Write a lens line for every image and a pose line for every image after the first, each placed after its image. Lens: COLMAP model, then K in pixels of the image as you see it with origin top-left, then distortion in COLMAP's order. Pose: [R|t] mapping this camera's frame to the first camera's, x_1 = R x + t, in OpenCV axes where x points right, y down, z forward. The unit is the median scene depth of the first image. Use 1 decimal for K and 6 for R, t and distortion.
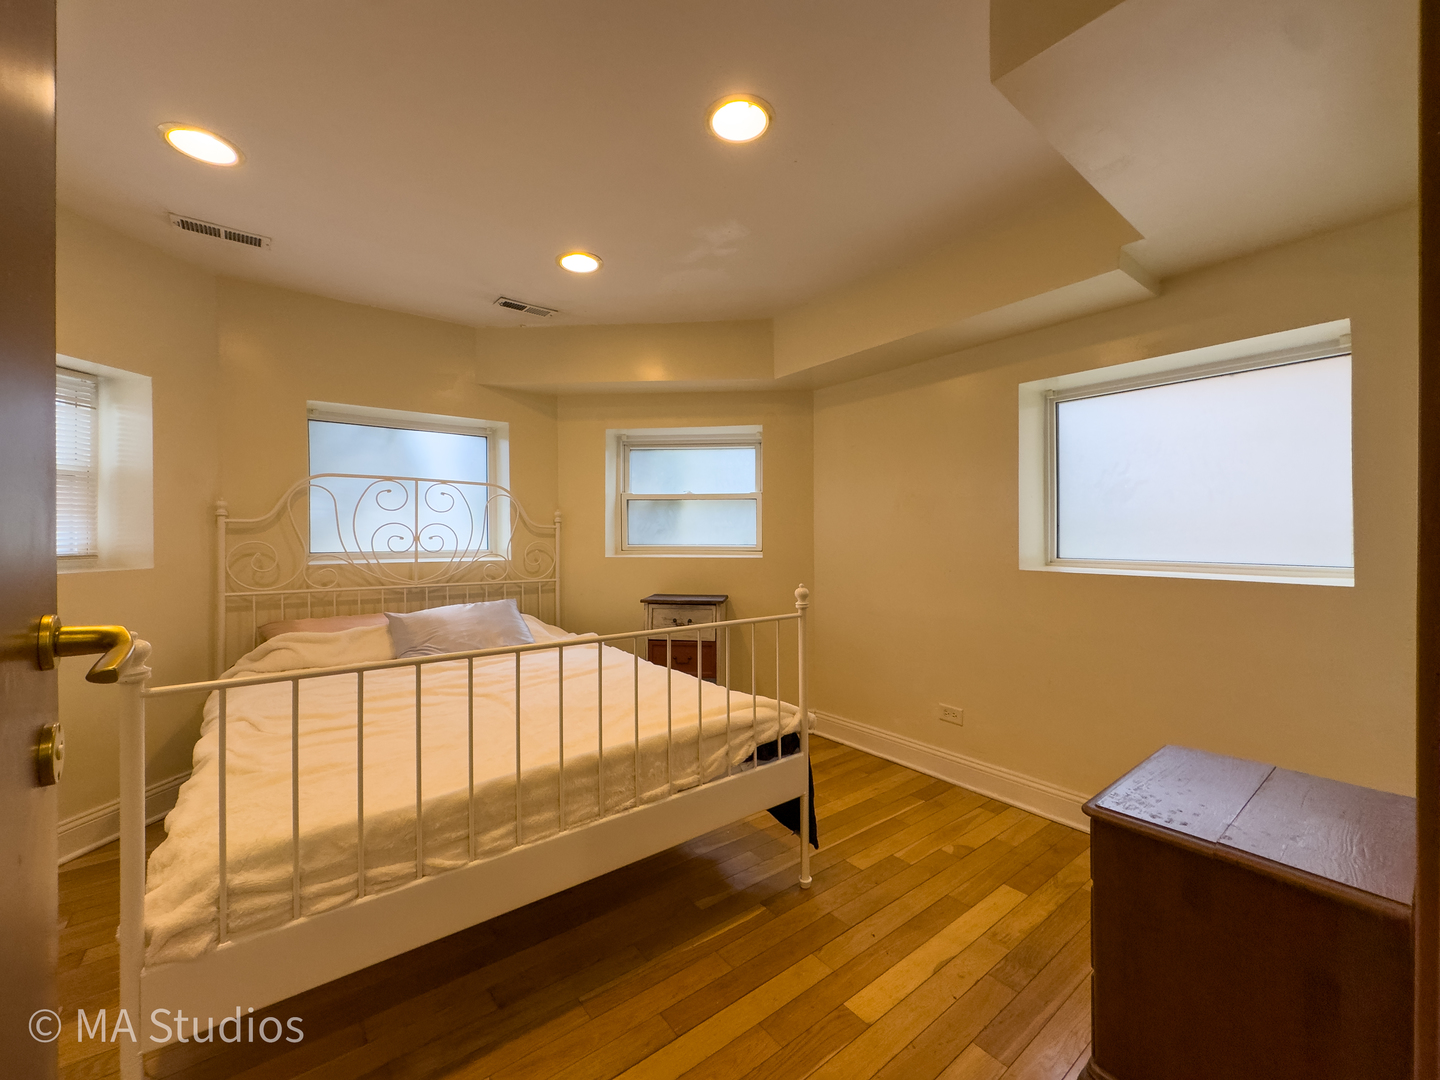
lens RADIAL K [[574.9, 0, 709.6], [0, 574.9, 534.5], [0, 0, 1]] dist [-0.001234, 0.001389]
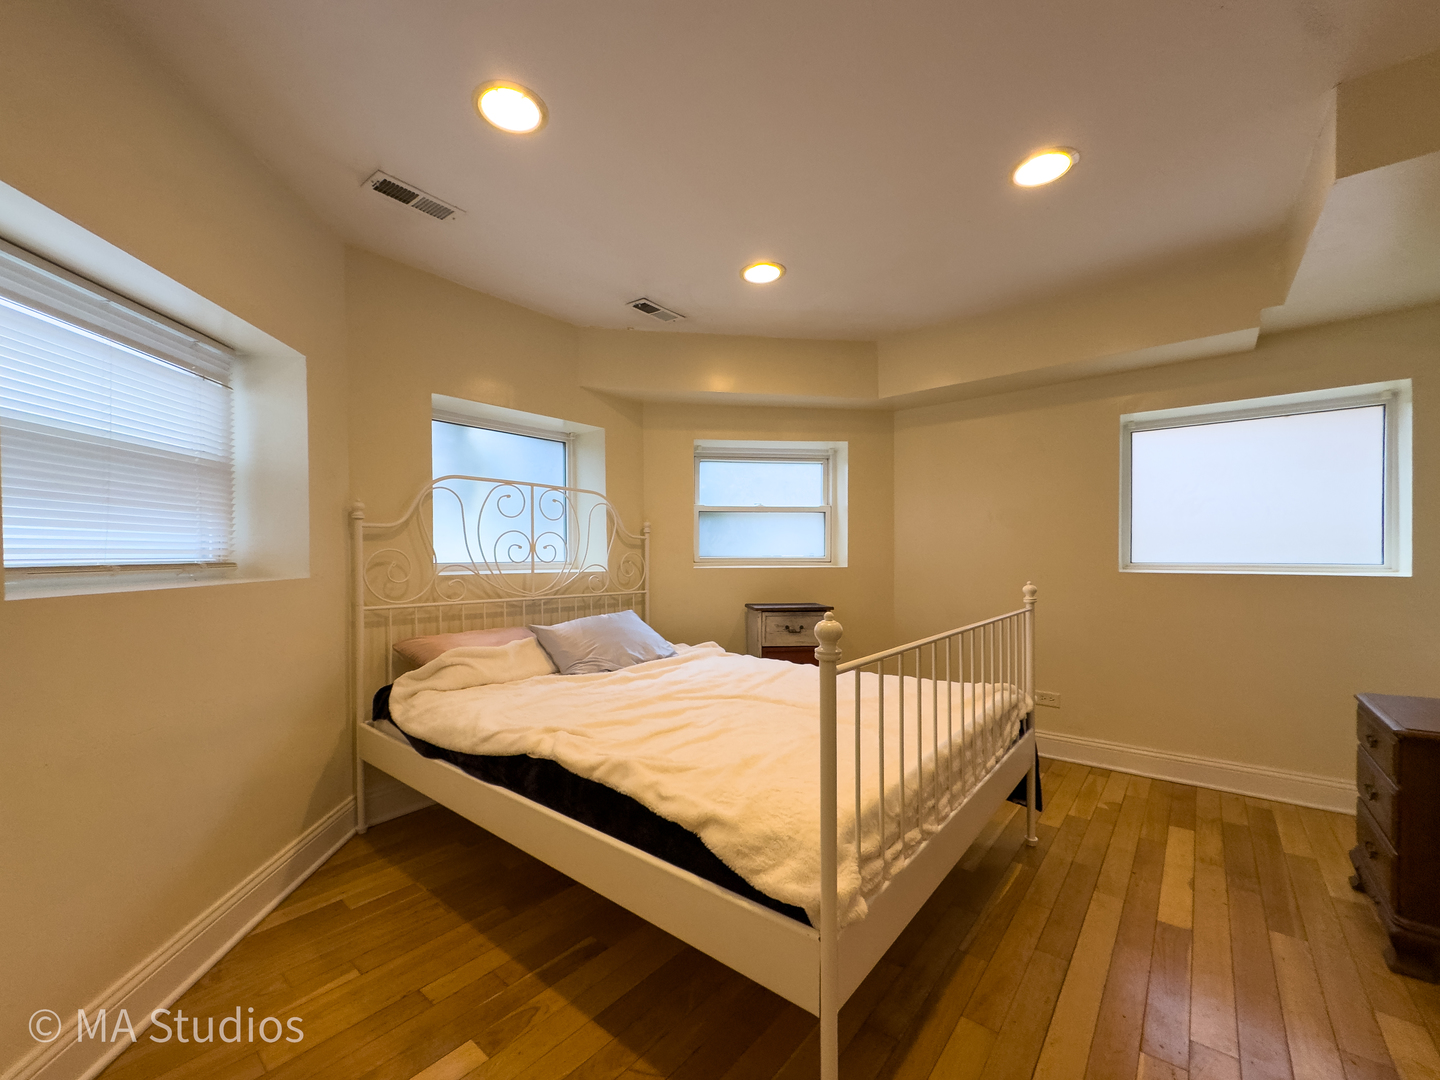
lens RADIAL K [[574.9, 0, 752.4], [0, 574.9, 562.0], [0, 0, 1]] dist [-0.001234, 0.001389]
pose [[0.975580, -0.005121, 0.219583, -0.453259], [0.002163, 0.999904, 0.013707, 0.022169], [-0.219632, -0.012897, 0.975498, 0.007214]]
